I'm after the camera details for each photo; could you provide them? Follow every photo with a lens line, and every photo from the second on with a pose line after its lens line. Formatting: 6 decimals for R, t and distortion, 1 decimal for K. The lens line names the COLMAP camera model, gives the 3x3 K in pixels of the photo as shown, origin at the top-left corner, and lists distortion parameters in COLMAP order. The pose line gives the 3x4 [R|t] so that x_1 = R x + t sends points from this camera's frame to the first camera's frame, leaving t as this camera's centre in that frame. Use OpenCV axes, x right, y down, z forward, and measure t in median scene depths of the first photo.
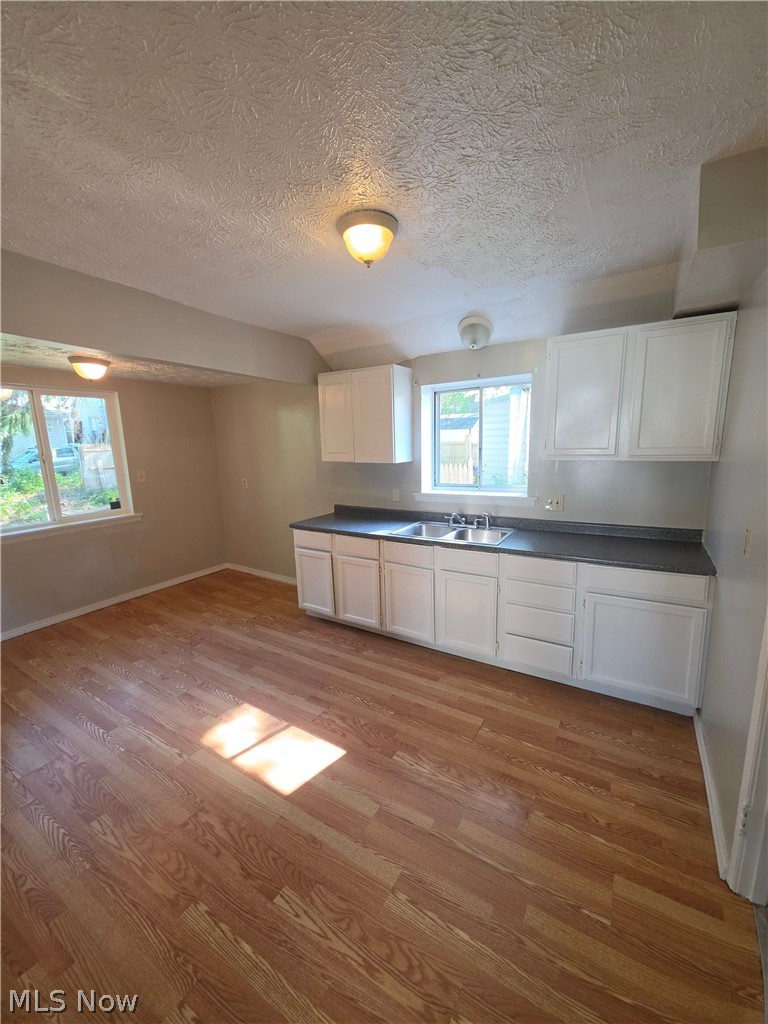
lens RADIAL K [[406.8, 0, 385.2], [0, 406.8, 513.5], [0, 0, 1]] dist [0.020197, -0.010944]
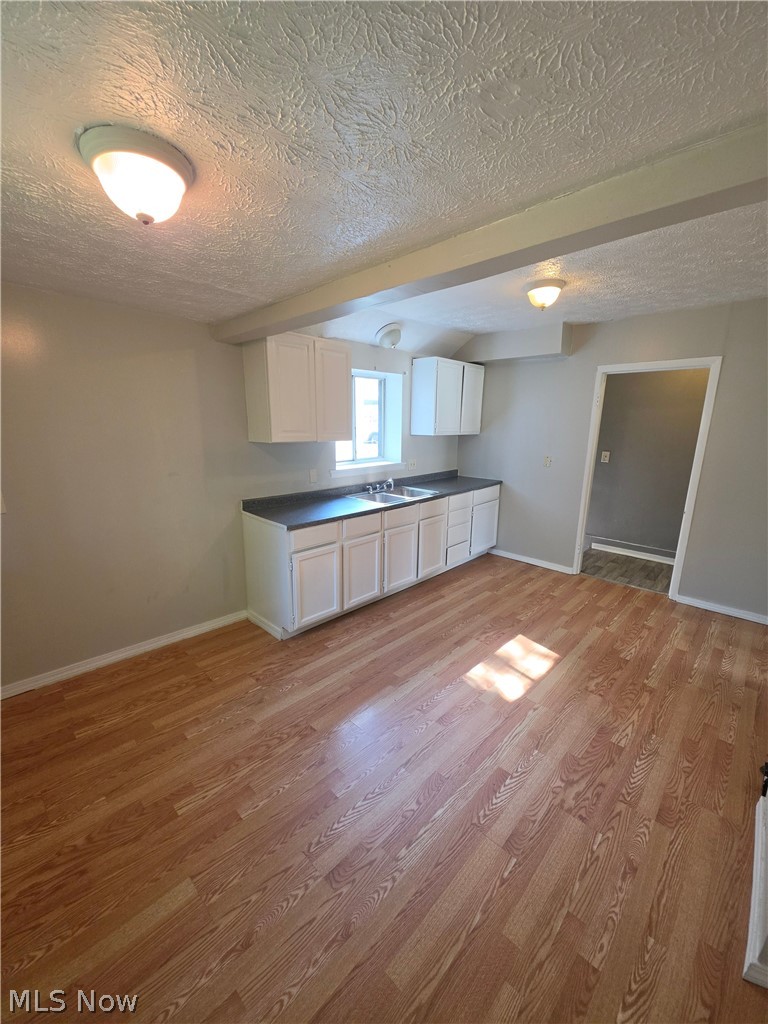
lens RADIAL K [[406.8, 0, 385.2], [0, 406.8, 513.5], [0, 0, 1]] dist [0.020197, -0.010944]
pose [[0.212727, -0.189913, 0.958478, -1.264914], [0.156513, 0.974887, 0.158427, -0.122018], [-0.964495, 0.116313, 0.237108, 0.887025]]
